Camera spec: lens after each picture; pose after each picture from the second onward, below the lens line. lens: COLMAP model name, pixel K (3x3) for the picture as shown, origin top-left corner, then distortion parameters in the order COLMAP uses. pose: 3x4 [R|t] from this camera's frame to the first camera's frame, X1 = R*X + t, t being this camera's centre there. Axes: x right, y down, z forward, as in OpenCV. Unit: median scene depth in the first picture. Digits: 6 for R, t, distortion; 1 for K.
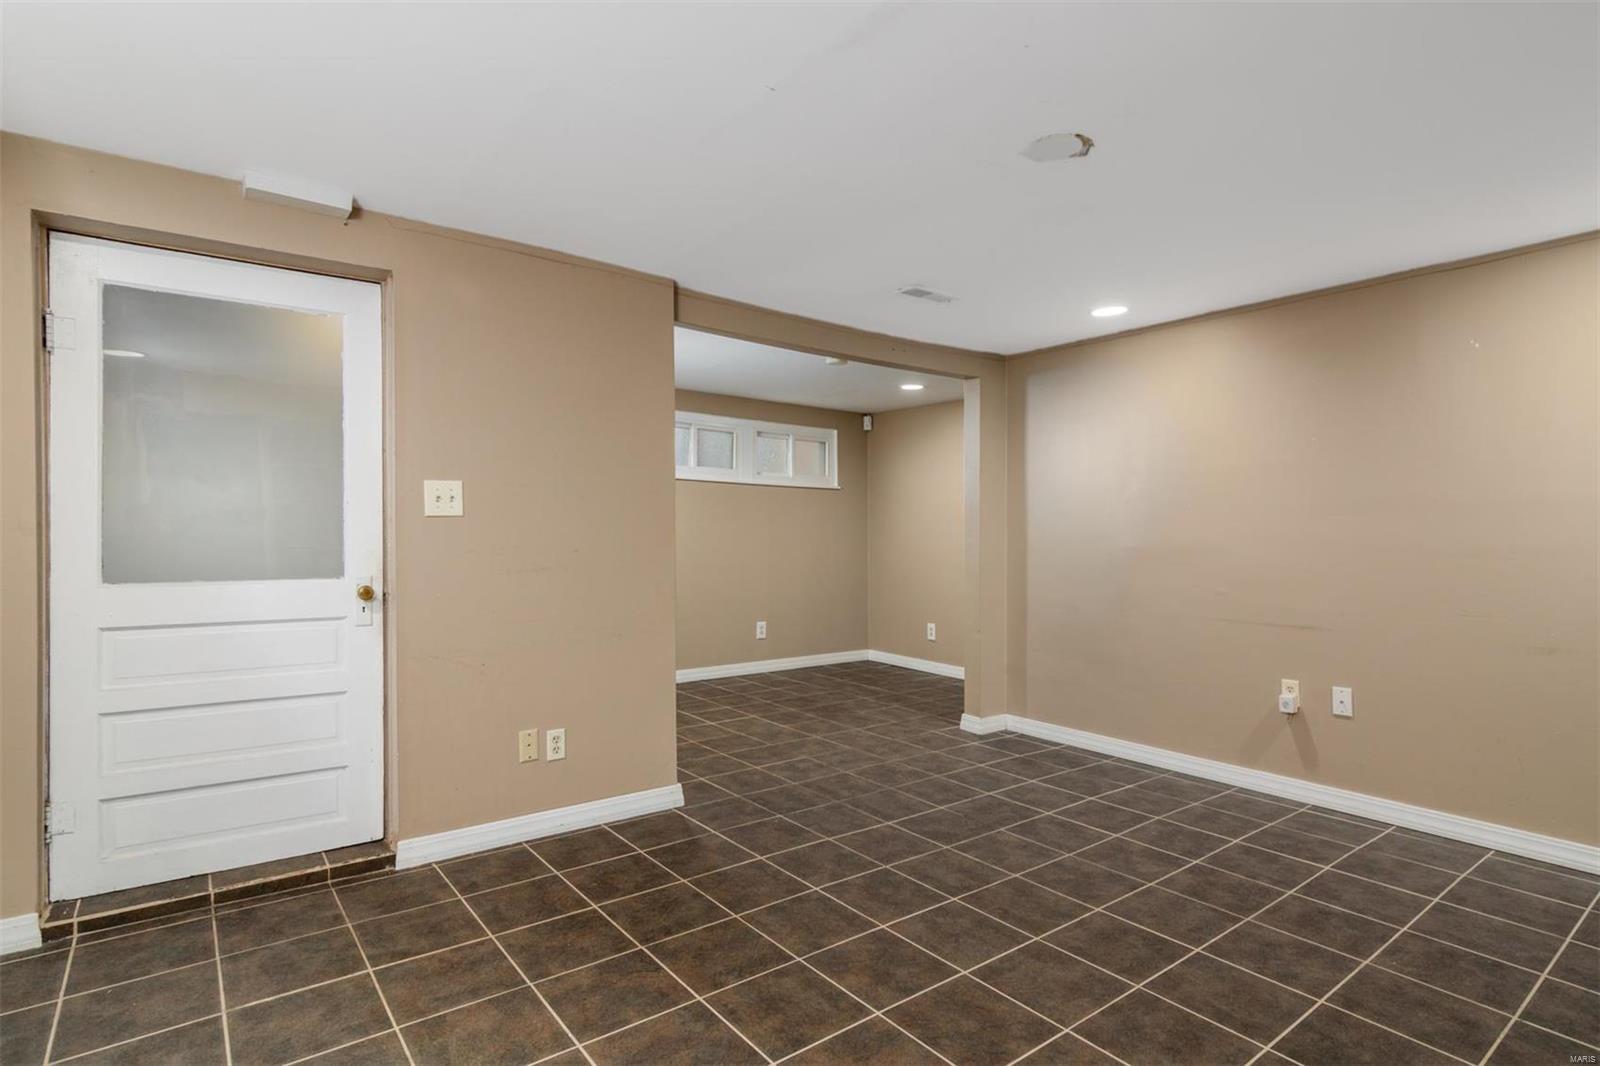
lens RADIAL K [[815.4, 0, 800.0], [0, 815.4, 533.0], [0, 0, 1]] dist [-0.000546, 0.000046]
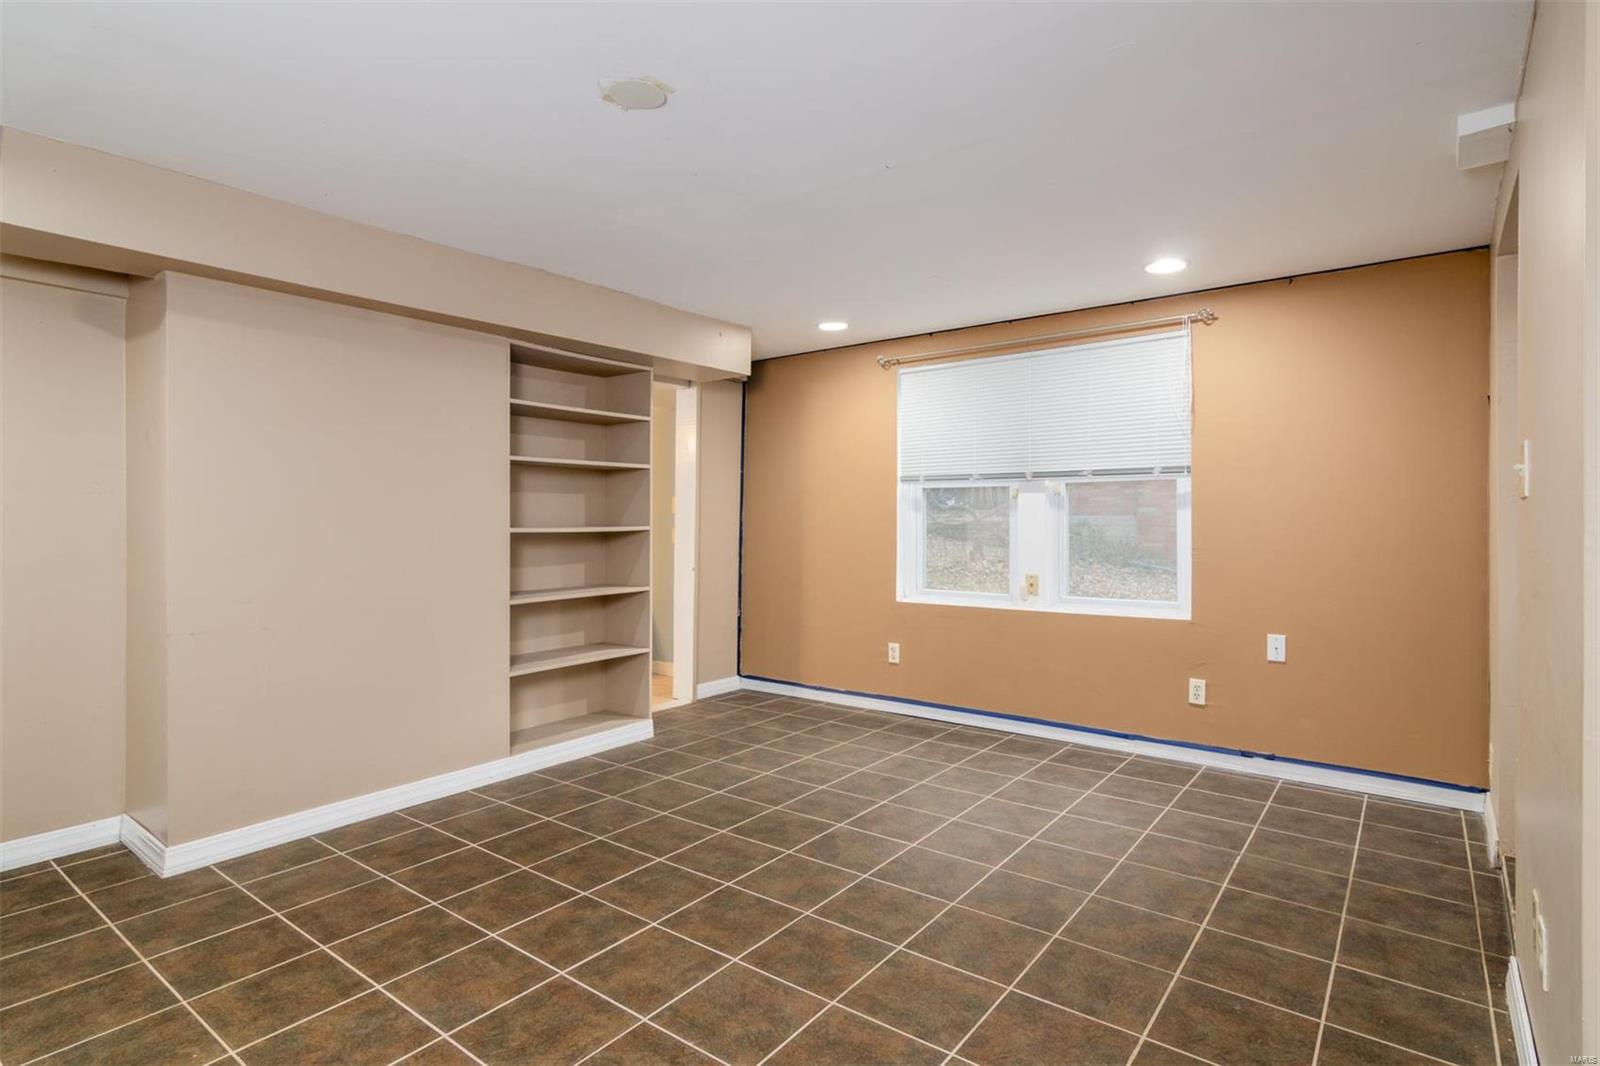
lens RADIAL K [[815.4, 0, 800.0], [0, 815.4, 533.0], [0, 0, 1]] dist [-0.000546, 0.000046]
pose [[-0.966154, -0.008237, -0.257836, 0.381573], [-0.012011, 0.999843, 0.013066, 0.008657], [0.257688, 0.015720, -0.966100, 1.948590]]
